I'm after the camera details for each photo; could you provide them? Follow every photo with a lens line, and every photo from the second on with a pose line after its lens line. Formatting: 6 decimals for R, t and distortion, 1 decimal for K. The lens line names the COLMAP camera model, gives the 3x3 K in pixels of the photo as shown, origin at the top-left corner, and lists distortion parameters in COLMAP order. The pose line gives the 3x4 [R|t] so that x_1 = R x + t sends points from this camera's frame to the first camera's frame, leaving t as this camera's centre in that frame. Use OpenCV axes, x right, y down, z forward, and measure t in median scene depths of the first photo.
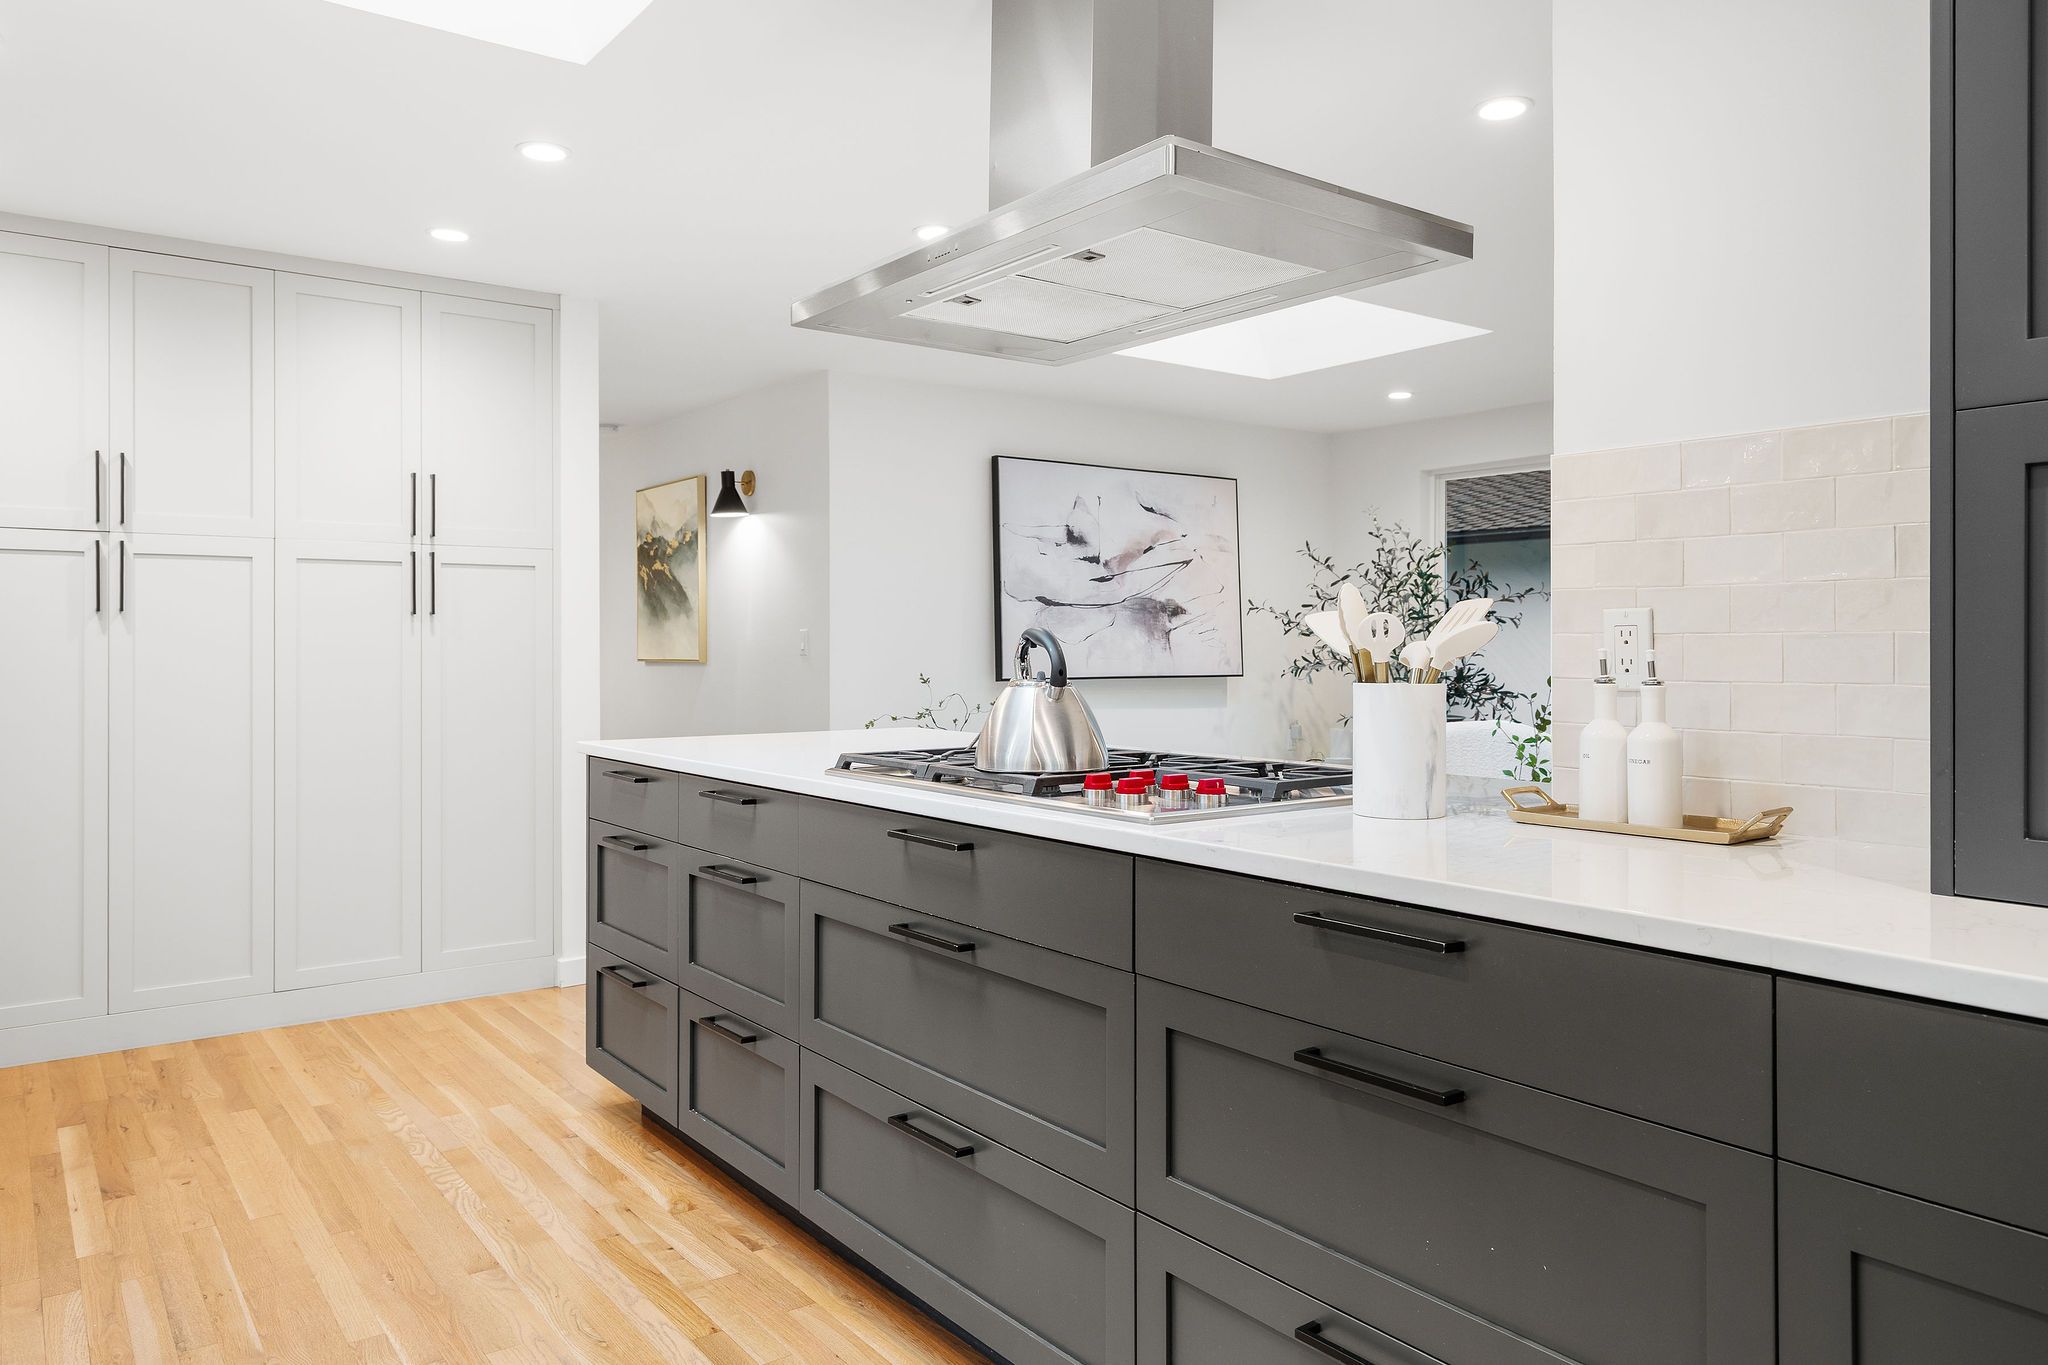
lens RADIAL K [[1400.6, 0, 1030.6], [0, 1400.6, 676.0], [0, 0, 1]] dist [0.007313, 0.002898]
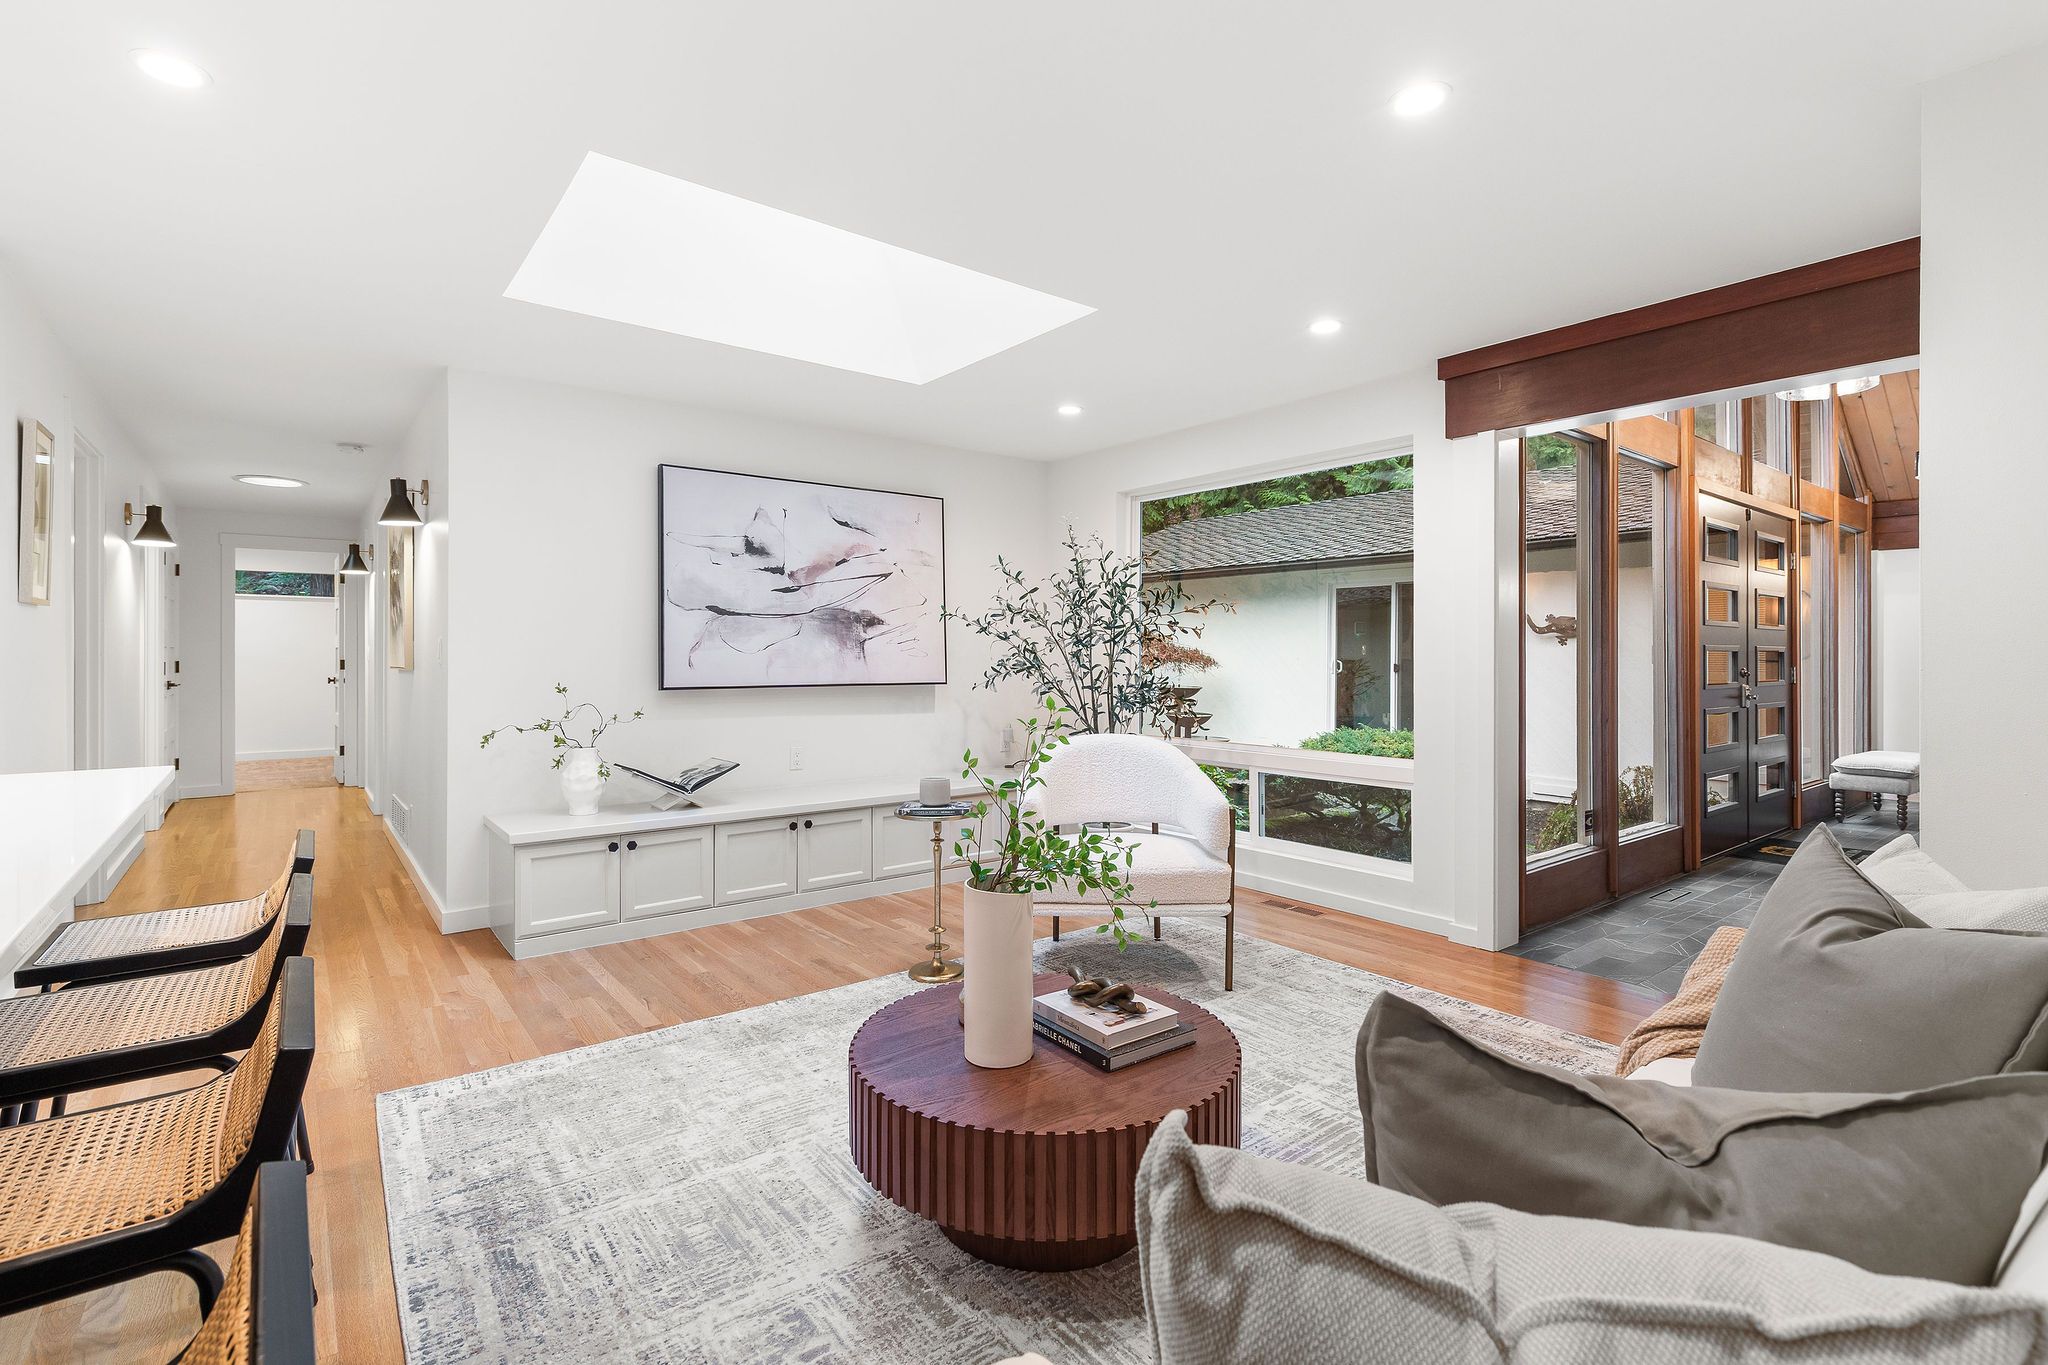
lens RADIAL K [[938.9, 0, 1035.8], [0, 938.9, 688.0], [0, 0, 1]] dist [0.002933, 0.000738]
pose [[0.999349, -0.002031, 0.036031, 0.316813], [0.001544, 0.999907, 0.013550, -0.009455], [-0.036055, -0.013485, 0.999259, 0.464866]]
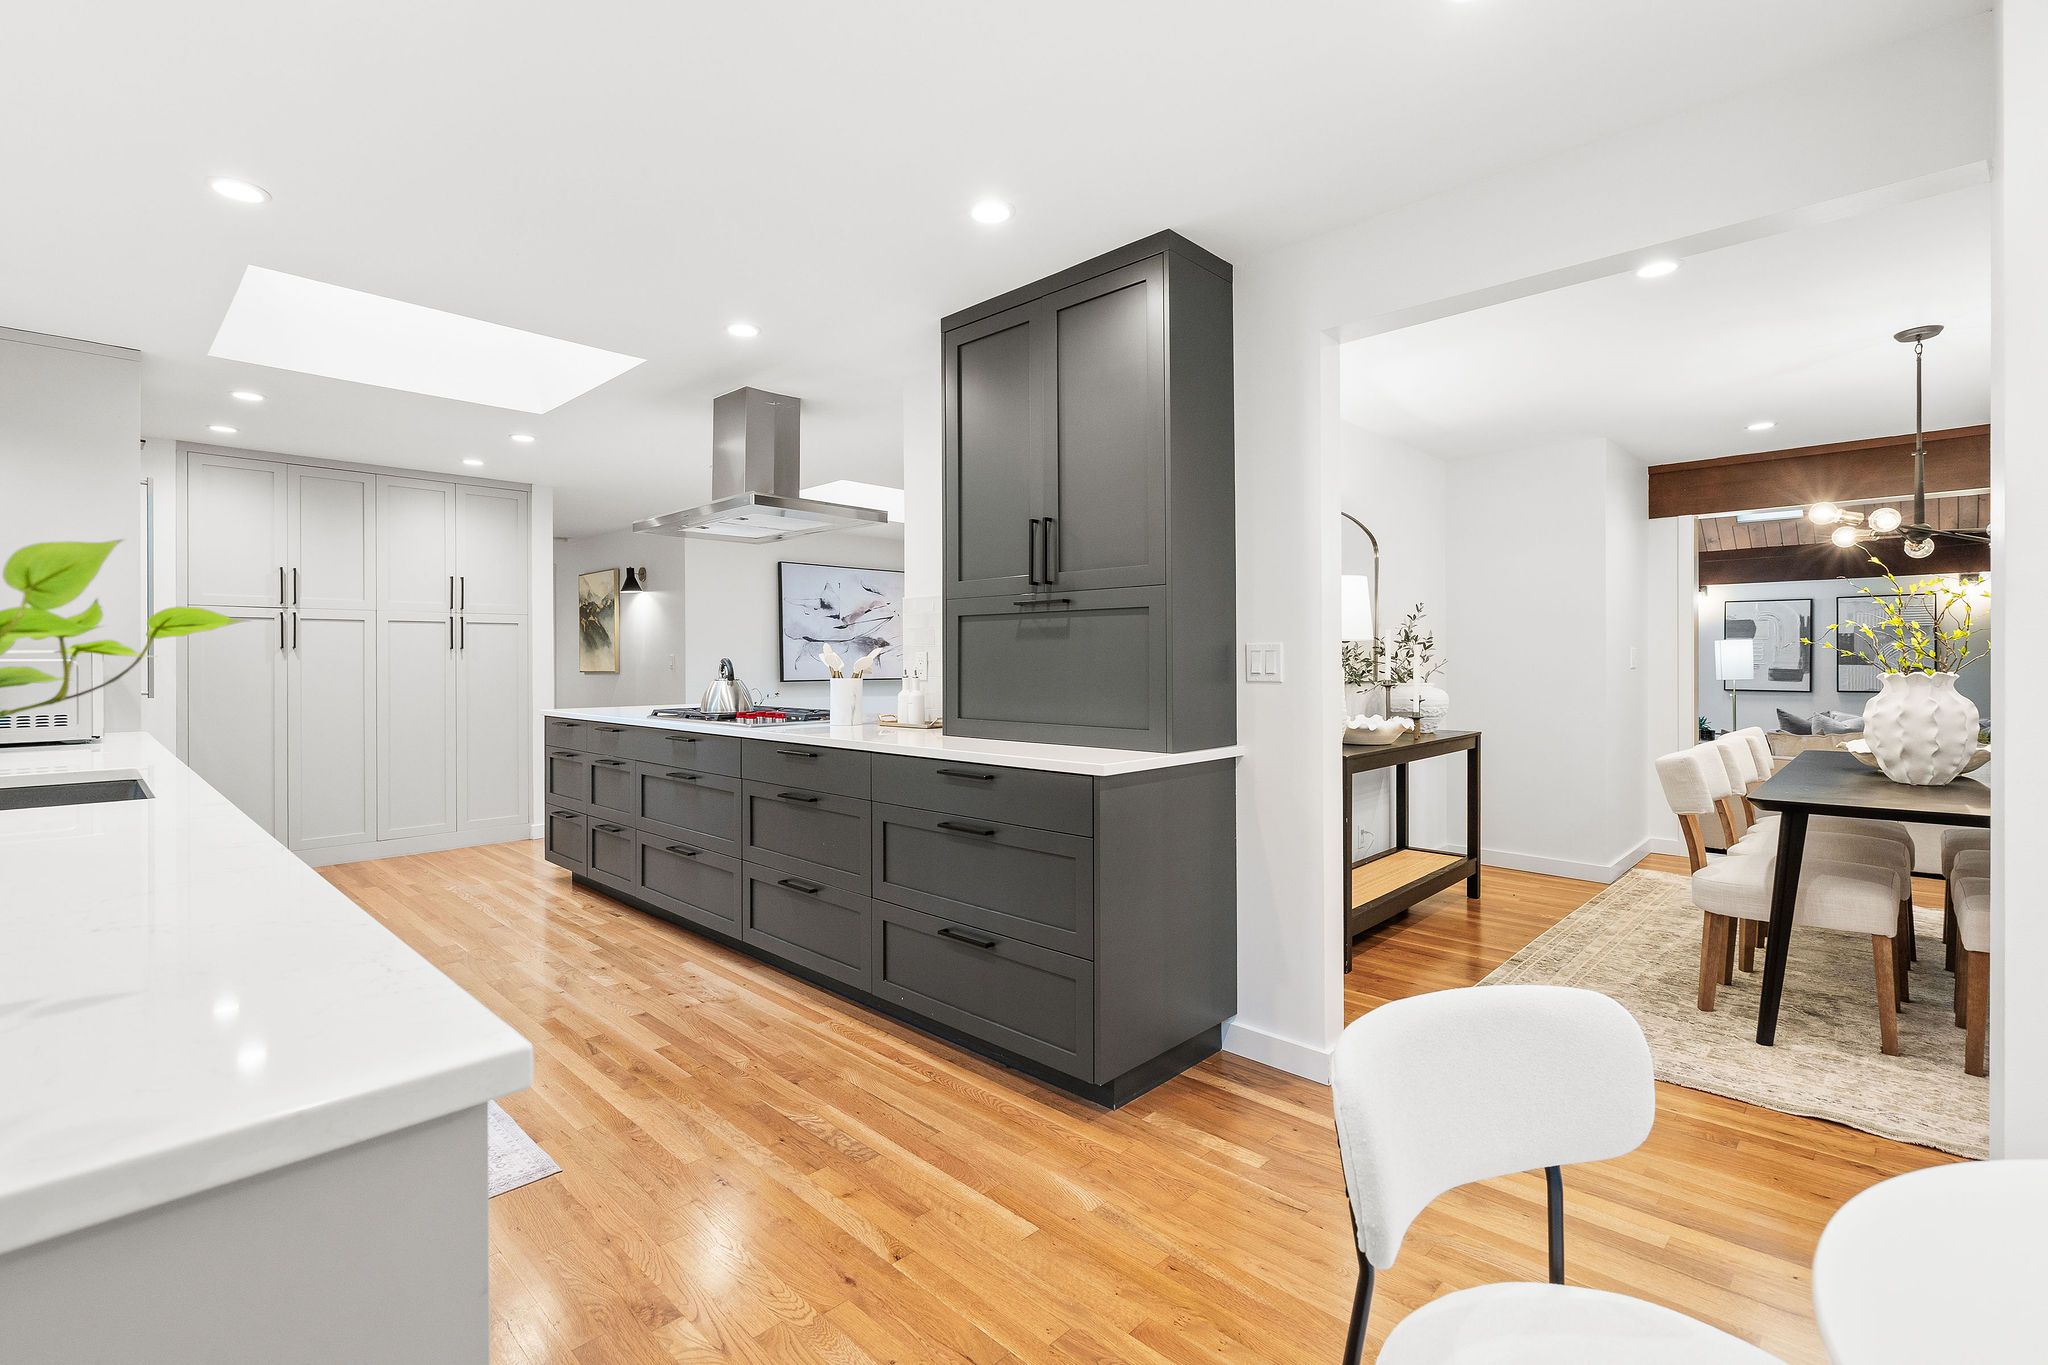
lens RADIAL K [[938.9, 0, 1018.3], [0, 938.9, 670.7], [0, 0, 1]] dist [0.002933, 0.000738]
pose [[0.988395, -0.005435, 0.151805, 0.143676], [0.007083, 0.999922, -0.010317, 0.005543], [-0.151737, 0.011273, 0.988357, -0.420832]]
